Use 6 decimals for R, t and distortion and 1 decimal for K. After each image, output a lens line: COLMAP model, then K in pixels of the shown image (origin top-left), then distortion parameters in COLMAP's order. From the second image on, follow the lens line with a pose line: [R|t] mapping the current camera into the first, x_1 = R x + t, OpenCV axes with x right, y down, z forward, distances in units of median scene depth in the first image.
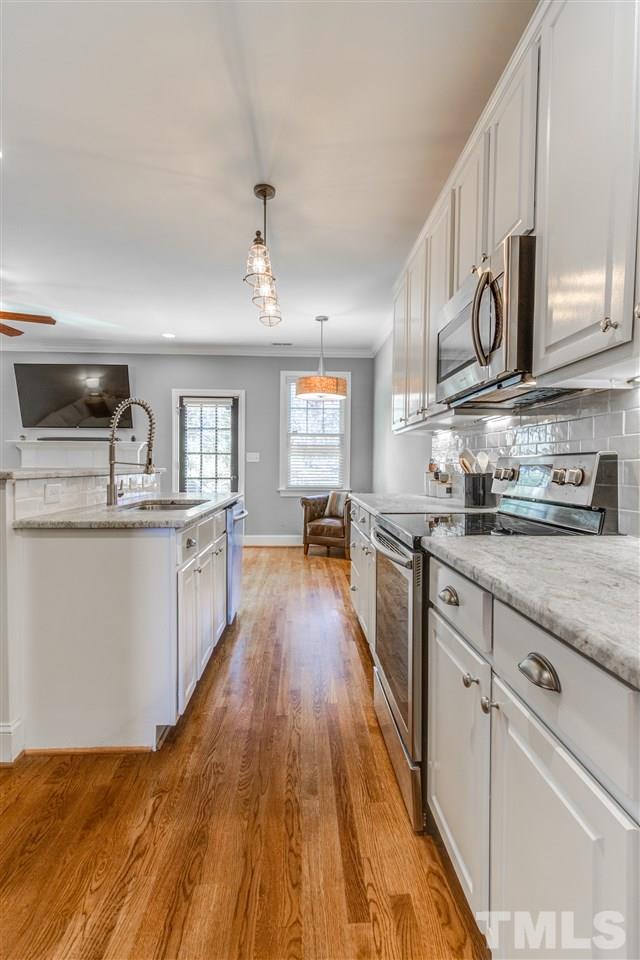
lens RADIAL K [[482.0, 0, 320.0], [0, 482.0, 480.0], [0, 0, 1]] dist [0.014373, 0.000424]
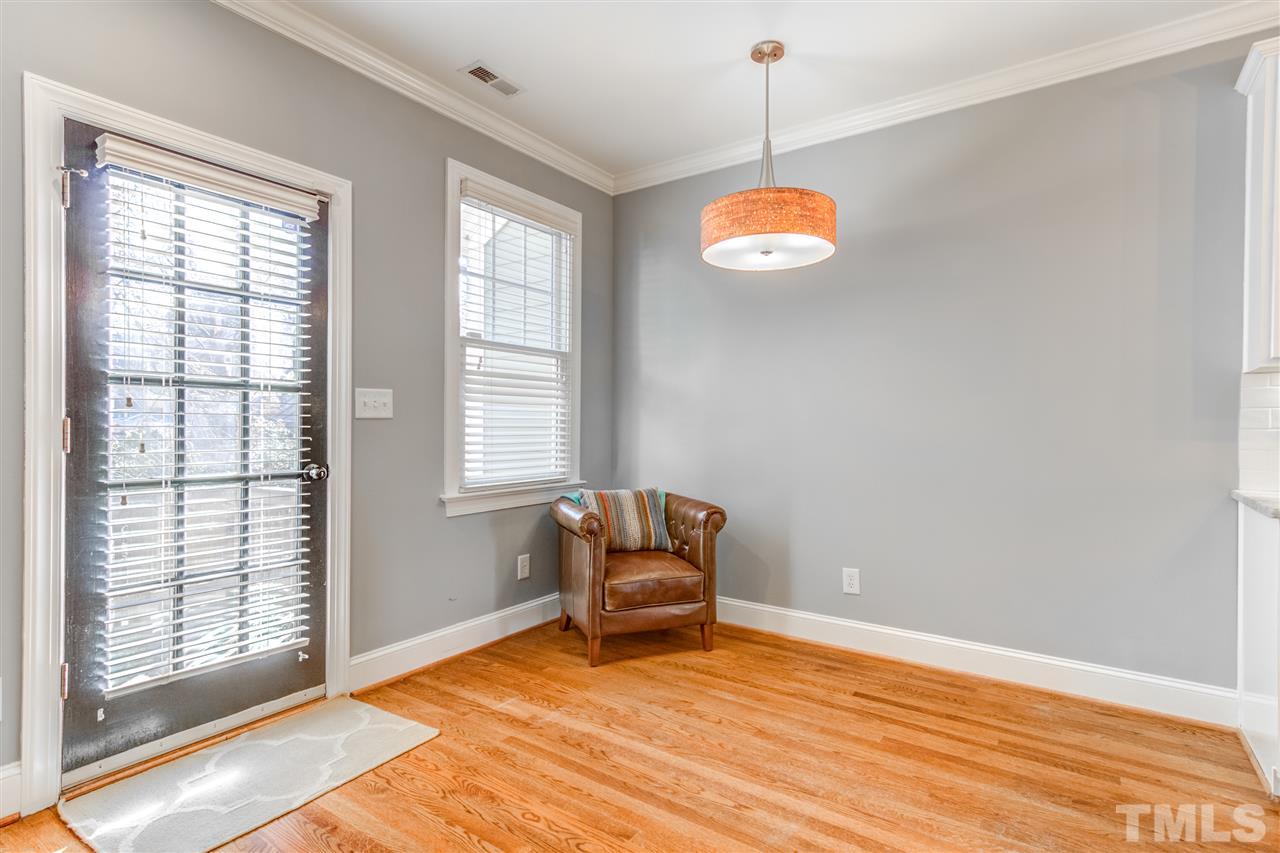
lens RADIAL K [[642.6, 0, 651.2], [0, 642.6, 427.3], [0, 0, 1]] dist [0.014373, 0.000424]
pose [[0.598343, -0.008089, 0.801199, -0.368236], [0.020561, 0.999775, -0.005262, -0.025332], [-0.800976, 0.019622, 0.598374, 0.604574]]
